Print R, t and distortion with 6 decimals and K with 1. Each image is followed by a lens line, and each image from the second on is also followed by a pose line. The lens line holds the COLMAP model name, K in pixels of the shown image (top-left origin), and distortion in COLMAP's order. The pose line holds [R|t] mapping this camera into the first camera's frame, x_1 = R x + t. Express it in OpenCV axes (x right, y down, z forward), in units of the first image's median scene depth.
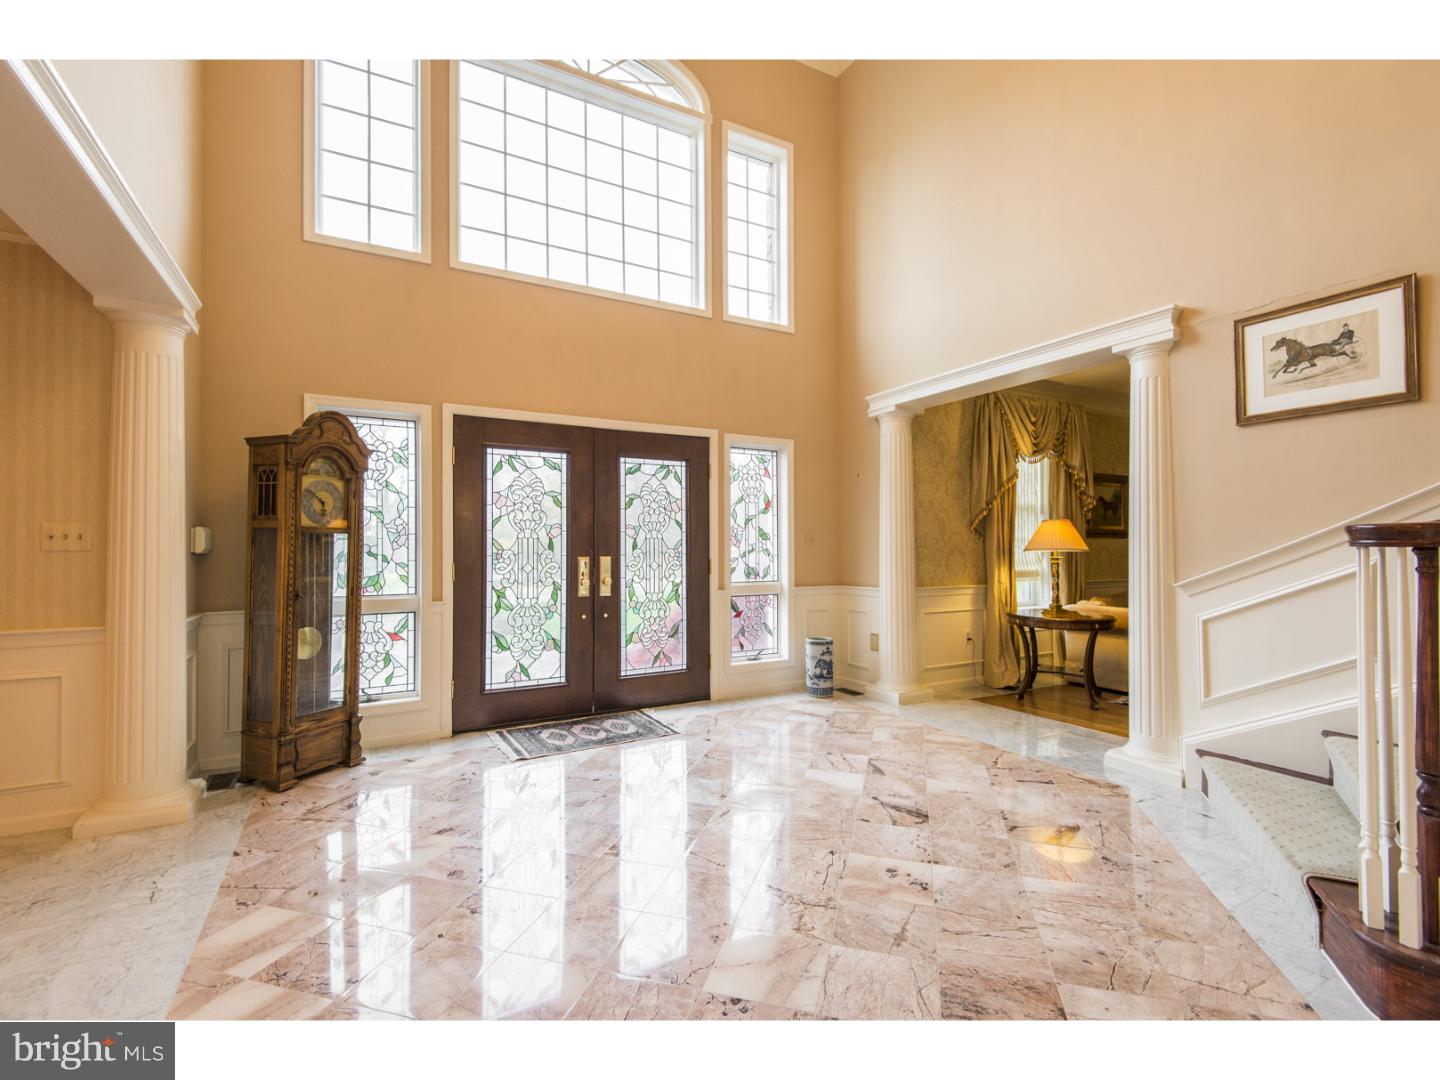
lens RADIAL K [[650.0, 0, 720.0], [0, 650.0, 540.0], [0, 0, 1]] dist [0.023037, -0.017715]
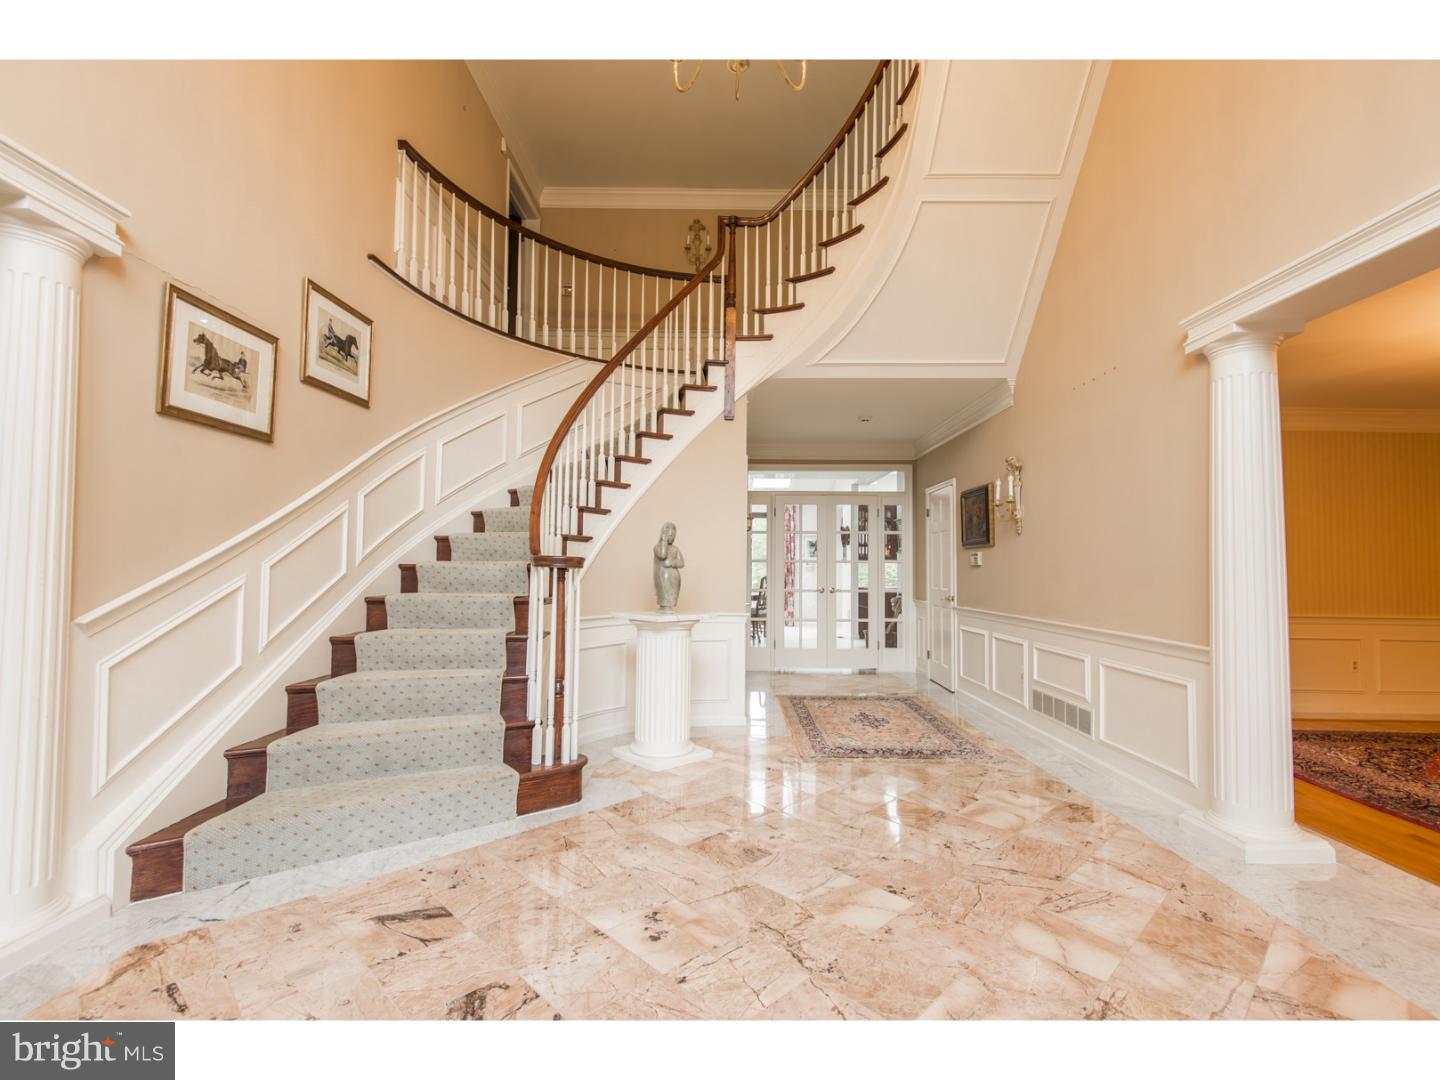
lens RADIAL K [[650.0, 0, 720.0], [0, 650.0, 540.0], [0, 0, 1]] dist [0.023037, -0.017715]
pose [[-0.872320, 0.018541, 0.488584, -0.213781], [-0.009748, 0.998423, -0.055293, 0.020279], [-0.488839, -0.052996, -0.870763, 1.493375]]
